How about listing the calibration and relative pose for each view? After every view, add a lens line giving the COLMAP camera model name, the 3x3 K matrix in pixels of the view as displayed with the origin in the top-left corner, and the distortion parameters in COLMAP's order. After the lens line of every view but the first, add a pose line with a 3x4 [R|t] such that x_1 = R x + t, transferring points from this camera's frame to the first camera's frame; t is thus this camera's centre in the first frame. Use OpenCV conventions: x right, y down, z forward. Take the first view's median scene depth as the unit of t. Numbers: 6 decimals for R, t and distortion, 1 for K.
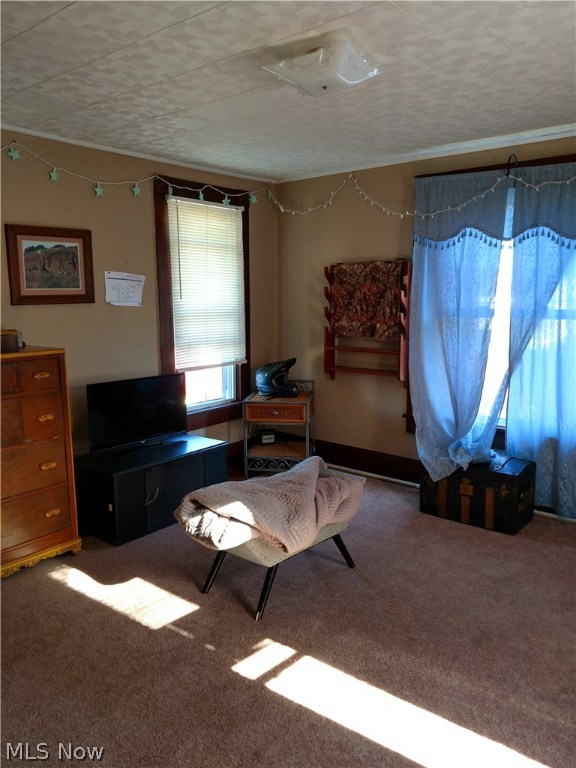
lens RADIAL K [[589.1, 0, 288.0], [0, 589.1, 384.0], [0, 0, 1]] dist [0.156604, -0.283020]
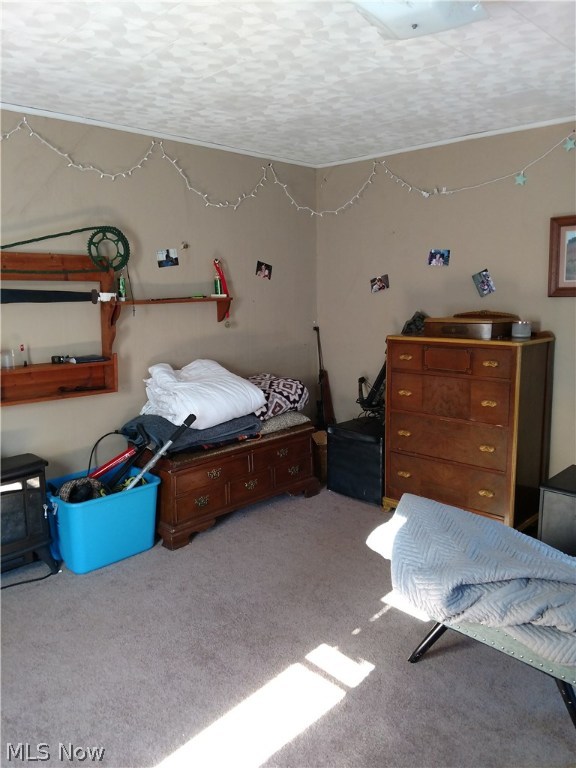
lens RADIAL K [[589.1, 0, 288.0], [0, 589.1, 384.0], [0, 0, 1]] dist [0.156604, -0.283020]
pose [[-0.077678, 0.163518, -0.983478, 0.678168], [-0.145591, 0.974023, 0.173445, -0.112337], [0.986291, 0.156659, -0.051853, 0.718982]]
